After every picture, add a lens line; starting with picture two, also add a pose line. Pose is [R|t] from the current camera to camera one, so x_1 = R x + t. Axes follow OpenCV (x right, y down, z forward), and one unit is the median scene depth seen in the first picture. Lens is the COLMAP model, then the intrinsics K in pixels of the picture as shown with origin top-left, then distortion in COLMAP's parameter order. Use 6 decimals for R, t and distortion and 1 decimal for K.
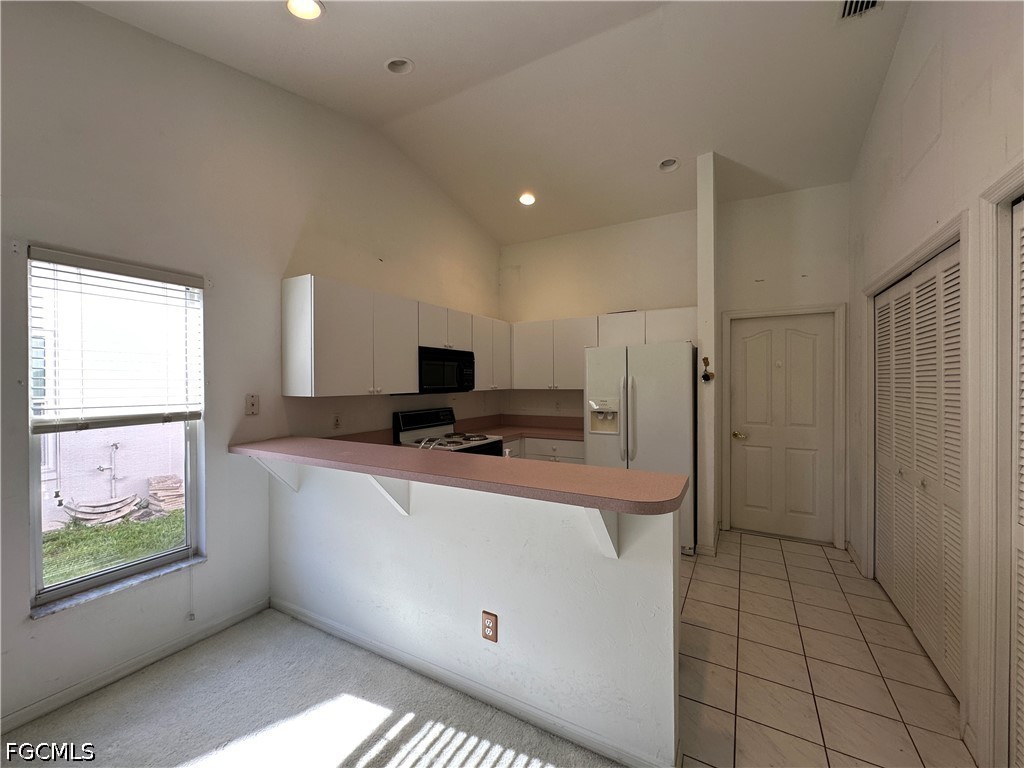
lens RADIAL K [[407.5, 0, 512.0], [0, 407.5, 384.0], [0, 0, 1]] dist [-0.002525, -0.000020]
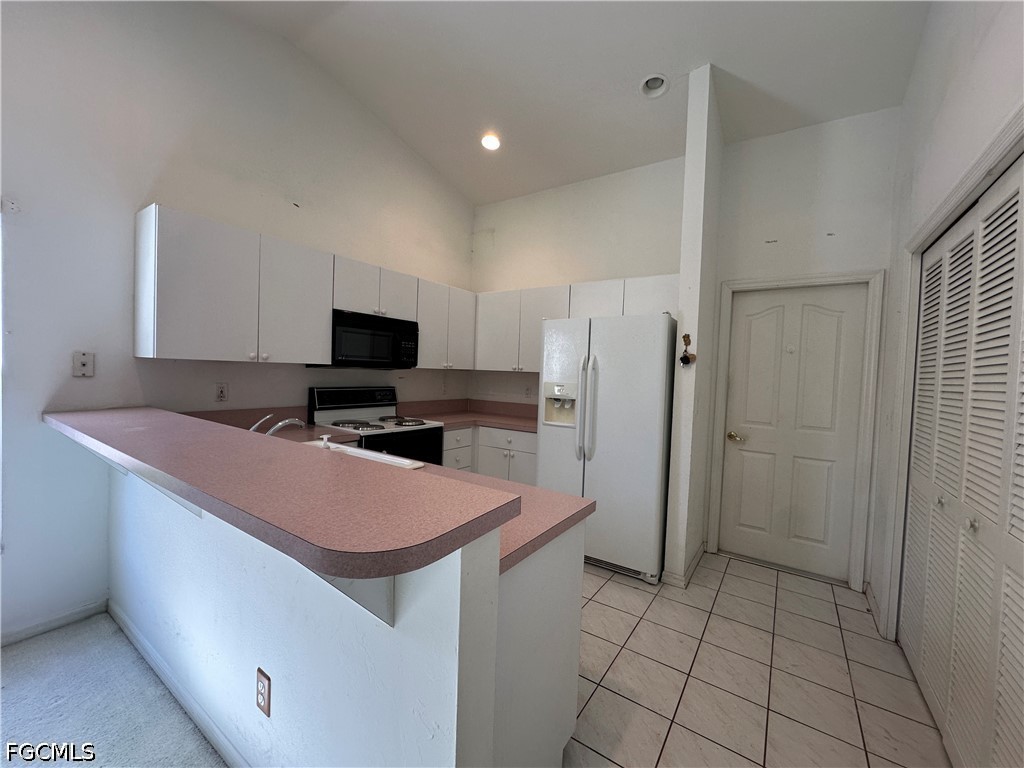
lens RADIAL K [[407.5, 0, 512.0], [0, 407.5, 384.0], [0, 0, 1]] dist [-0.002525, -0.000020]
pose [[0.995854, 0.045310, -0.078882, 0.200541], [-0.043478, 0.998747, 0.024792, 0.023547], [0.079907, -0.021260, 0.996576, 0.188910]]
